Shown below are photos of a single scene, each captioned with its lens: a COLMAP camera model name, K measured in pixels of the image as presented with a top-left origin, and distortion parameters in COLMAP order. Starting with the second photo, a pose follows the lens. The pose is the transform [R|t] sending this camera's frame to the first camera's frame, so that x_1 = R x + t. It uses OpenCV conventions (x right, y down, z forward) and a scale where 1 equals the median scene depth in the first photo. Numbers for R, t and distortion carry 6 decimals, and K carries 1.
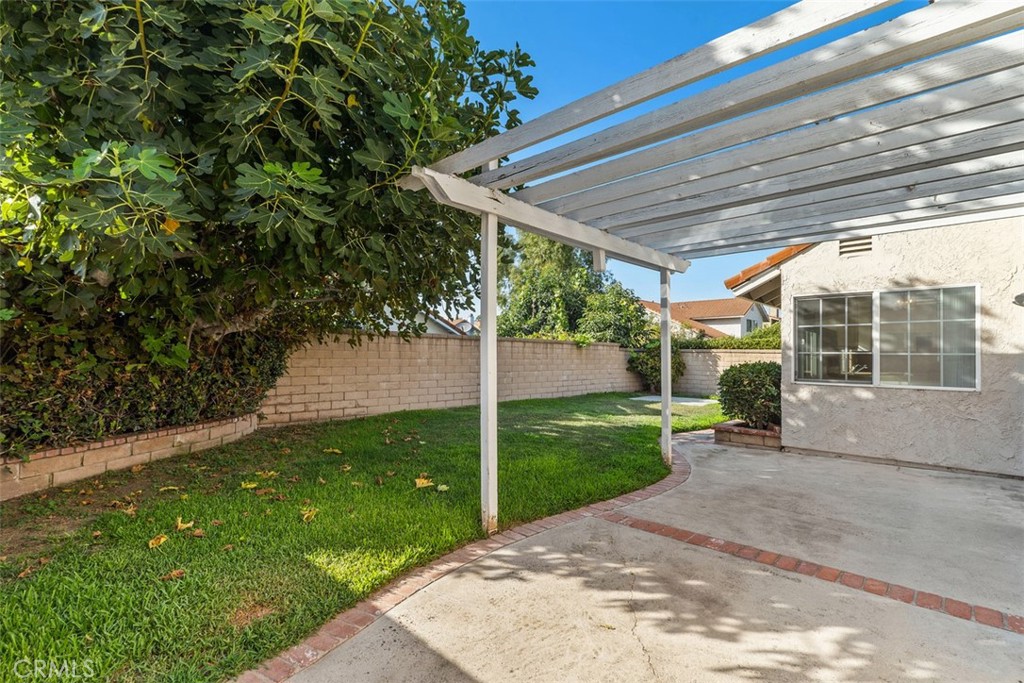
lens RADIAL K [[471.2, 0, 518.1], [0, 471.2, 345.5], [0, 0, 1]] dist [0.004735, 0.000234]
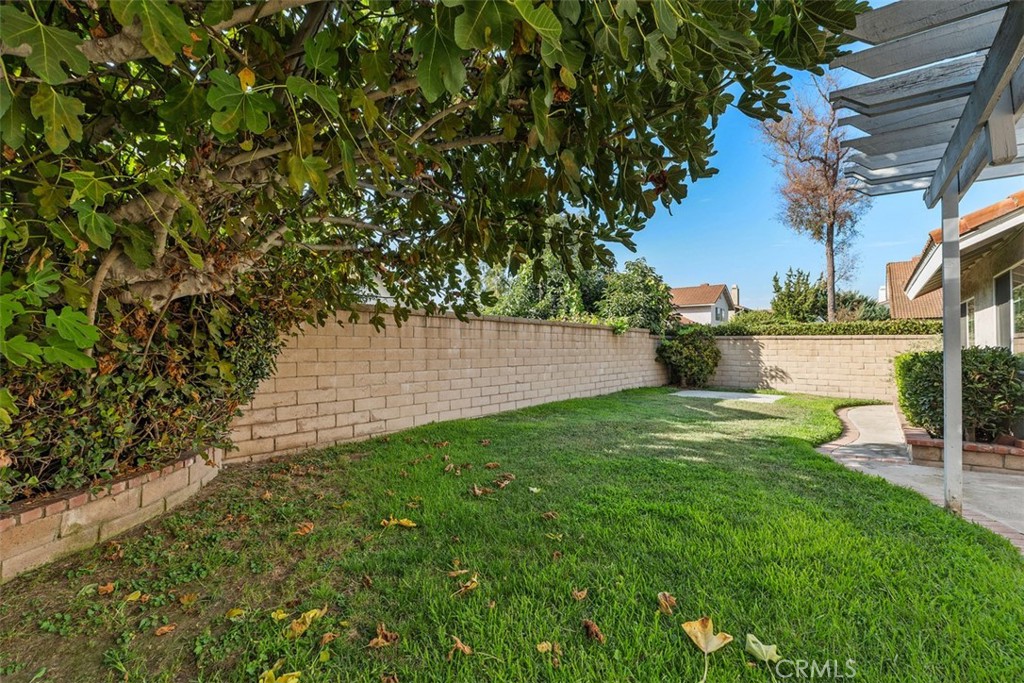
lens RADIAL K [[471.2, 0, 510.2], [0, 471.2, 342.2], [0, 0, 1]] dist [0.004735, 0.000234]
pose [[0.993455, -0.006981, 0.114012, -0.248883], [0.005758, 0.999922, 0.011052, 0.014296], [-0.114081, -0.010324, 0.993418, 0.356381]]
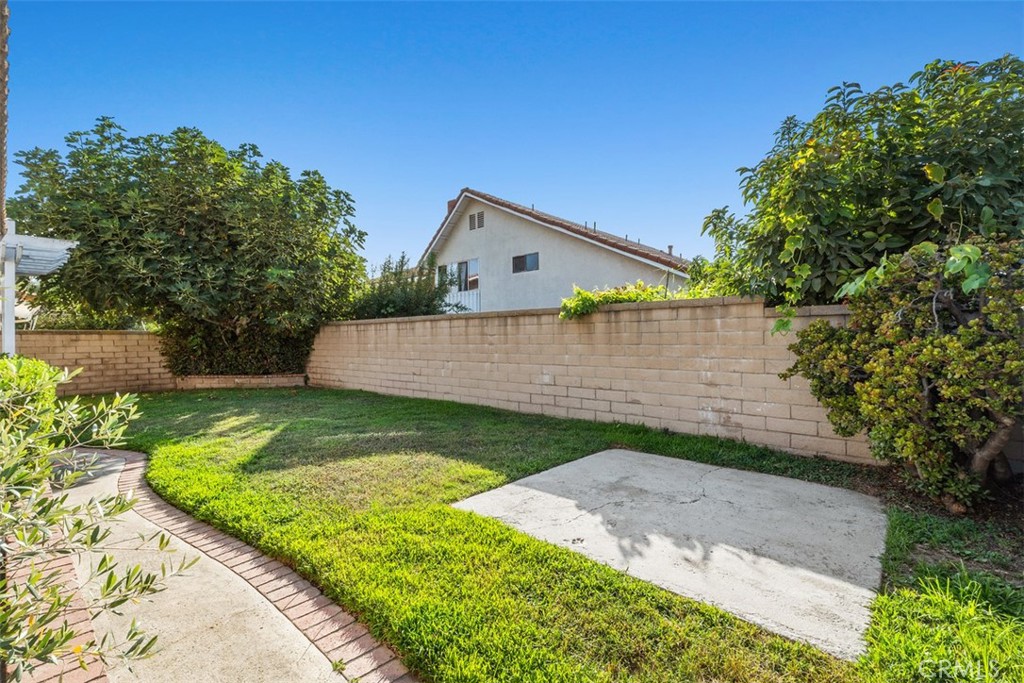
lens RADIAL K [[471.2, 0, 502.4], [0, 471.2, 345.7], [0, 0, 1]] dist [0.004735, 0.000234]
pose [[0.021836, -0.012582, -0.999682, 1.052799], [0.015029, 0.999812, -0.012255, 0.062091], [0.999649, -0.014757, 0.022020, 1.578759]]
